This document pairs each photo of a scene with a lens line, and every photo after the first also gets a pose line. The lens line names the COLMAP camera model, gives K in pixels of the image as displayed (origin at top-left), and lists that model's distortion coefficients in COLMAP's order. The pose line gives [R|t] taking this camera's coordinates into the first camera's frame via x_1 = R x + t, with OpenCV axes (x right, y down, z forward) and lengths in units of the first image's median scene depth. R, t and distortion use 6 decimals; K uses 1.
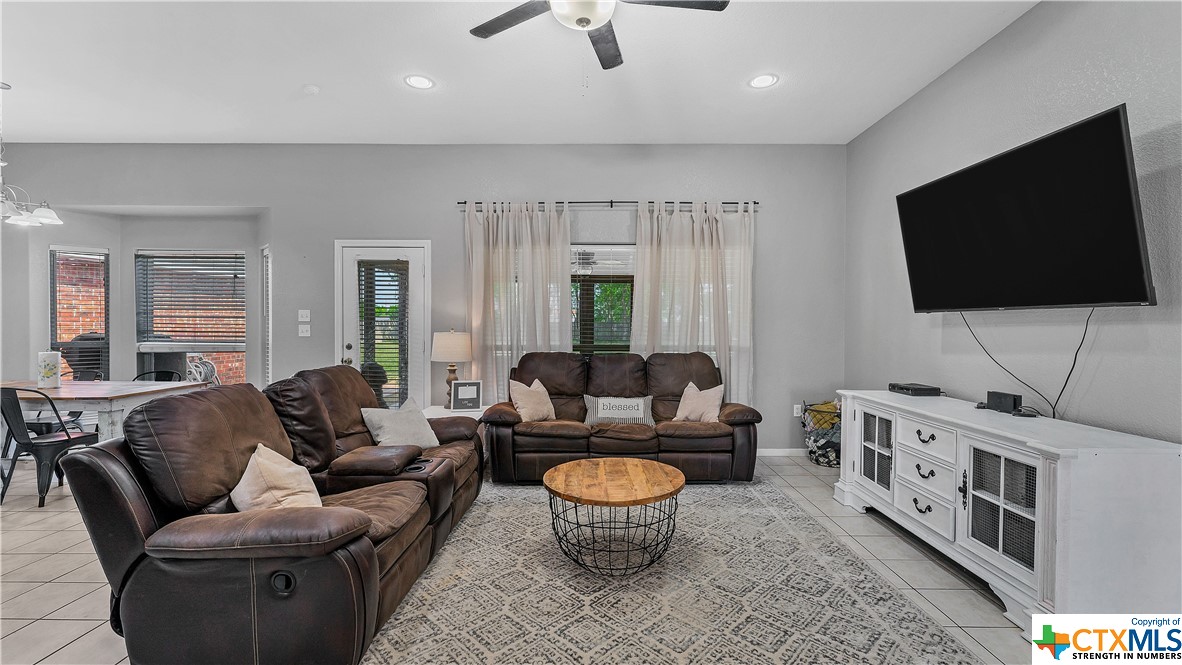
lens RADIAL K [[487.9, 0, 590.3], [0, 487.9, 326.3], [0, 0, 1]] dist [0.006791, 0.000551]
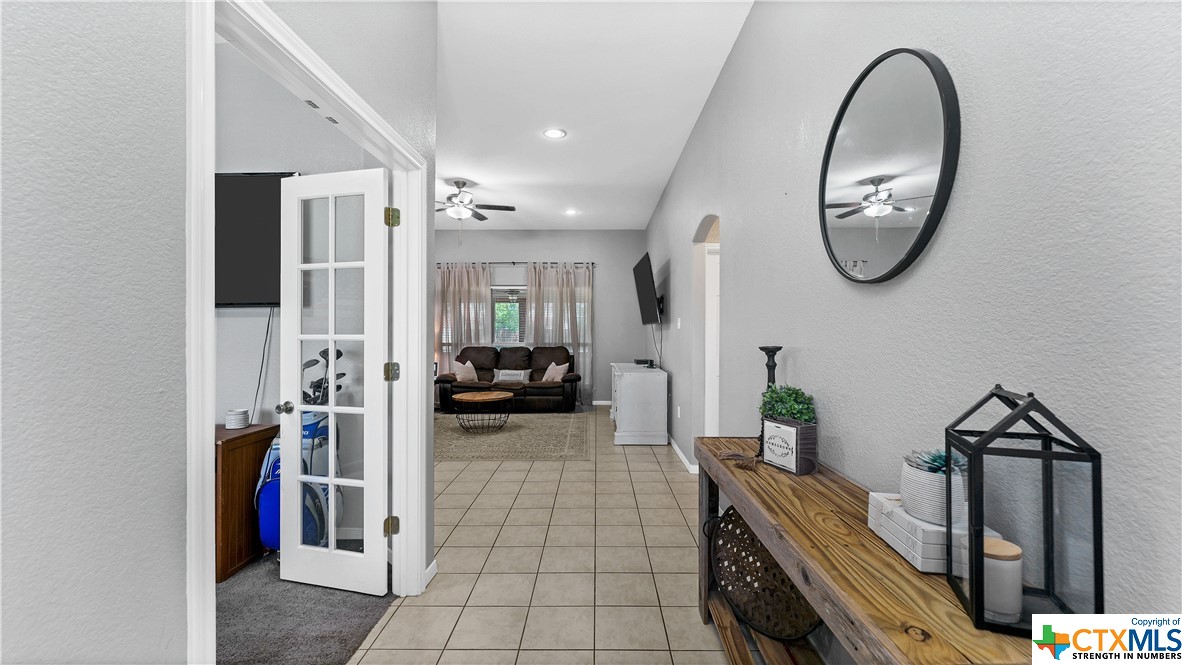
lens RADIAL K [[487.9, 0, 598.8], [0, 487.9, 327.8], [0, 0, 1]] dist [0.006791, 0.000551]
pose [[0.999878, -0.005119, 0.014727, 0.407486], [0.005266, 0.999937, -0.009935, 0.004525], [-0.014676, 0.010011, 0.999842, -0.981469]]
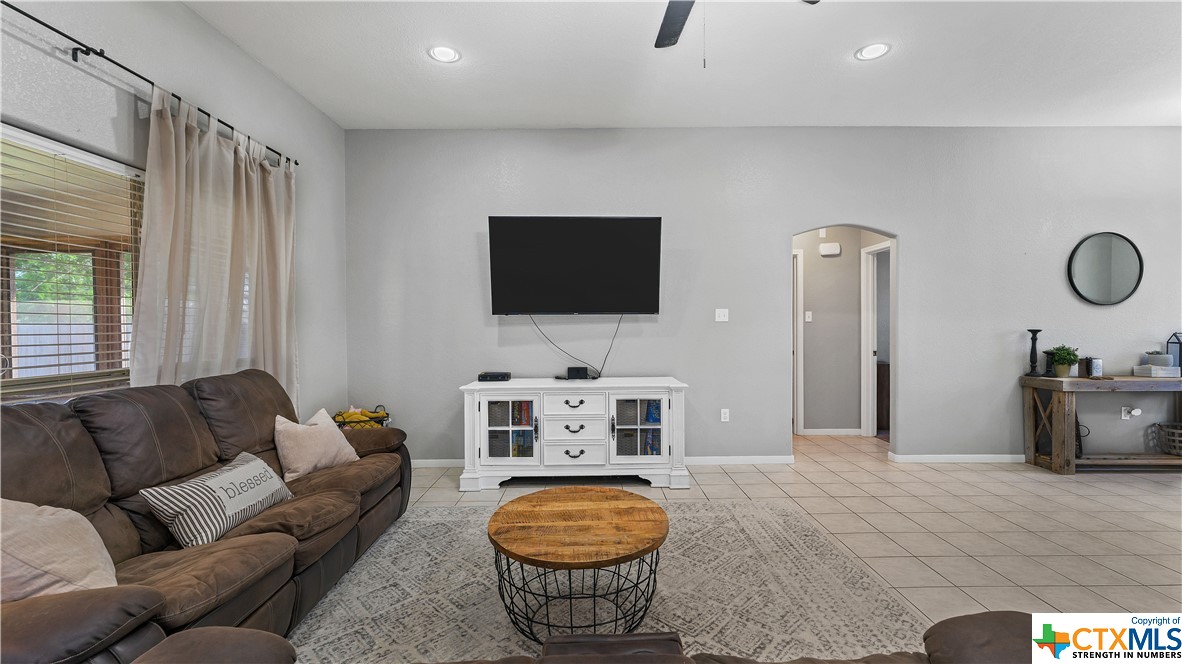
lens RADIAL K [[487.9, 0, 593.7], [0, 487.9, 328.2], [0, 0, 1]] dist [0.006791, 0.000551]
pose [[-0.011741, -0.011976, 0.999859, -0.508703], [0.011489, 0.999861, 0.012111, -0.004561], [-0.999865, 0.011630, -0.011602, 0.681957]]
